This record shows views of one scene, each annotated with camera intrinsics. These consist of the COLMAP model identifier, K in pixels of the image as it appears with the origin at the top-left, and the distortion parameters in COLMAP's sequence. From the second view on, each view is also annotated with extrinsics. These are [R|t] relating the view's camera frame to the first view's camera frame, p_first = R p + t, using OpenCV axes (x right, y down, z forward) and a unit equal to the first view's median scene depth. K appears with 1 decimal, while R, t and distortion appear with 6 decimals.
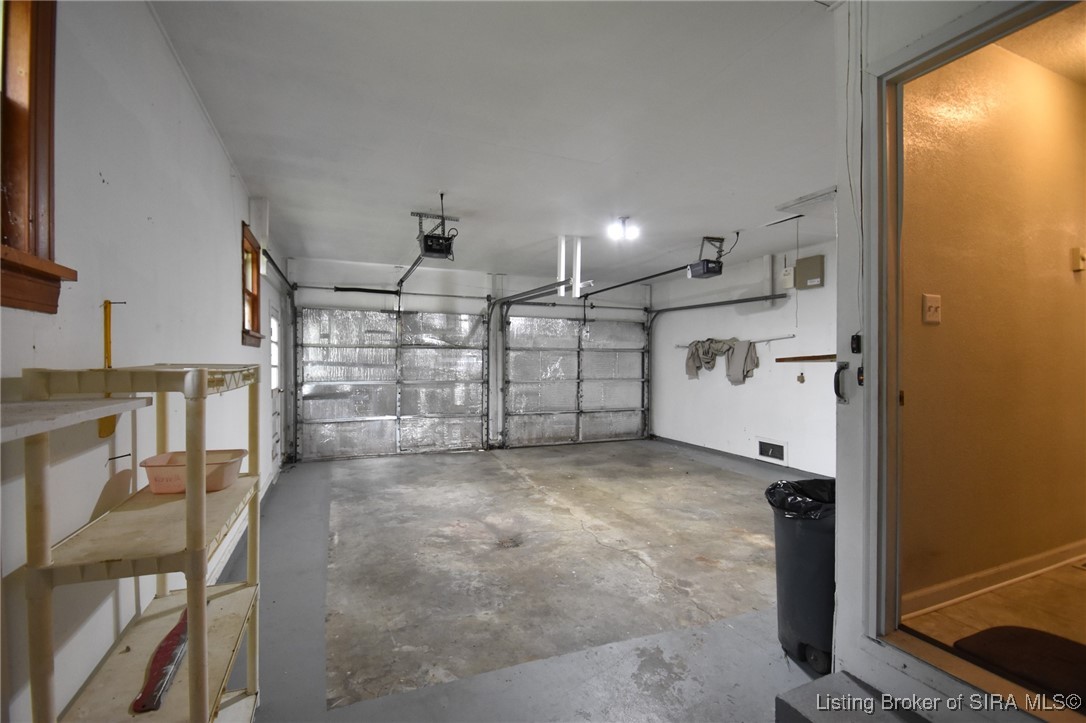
lens RADIAL K [[519.6, 0, 538.2], [0, 519.6, 372.2], [0, 0, 1]] dist [0.030031, -0.029266]
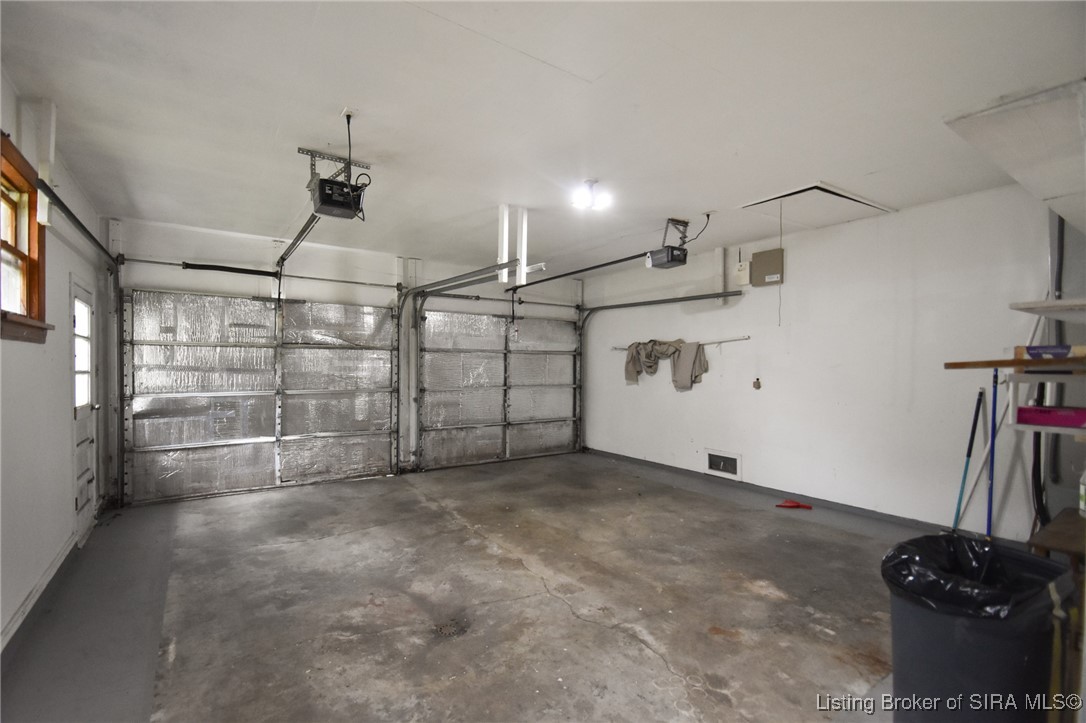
lens RADIAL K [[519.6, 0, 538.2], [0, 519.6, 372.2], [0, 0, 1]] dist [0.030031, -0.029266]
pose [[0.979953, -0.001960, 0.199220, -0.052456], [0.003205, 0.999977, -0.005926, -0.005151], [-0.199204, 0.006446, 0.979937, 0.192210]]
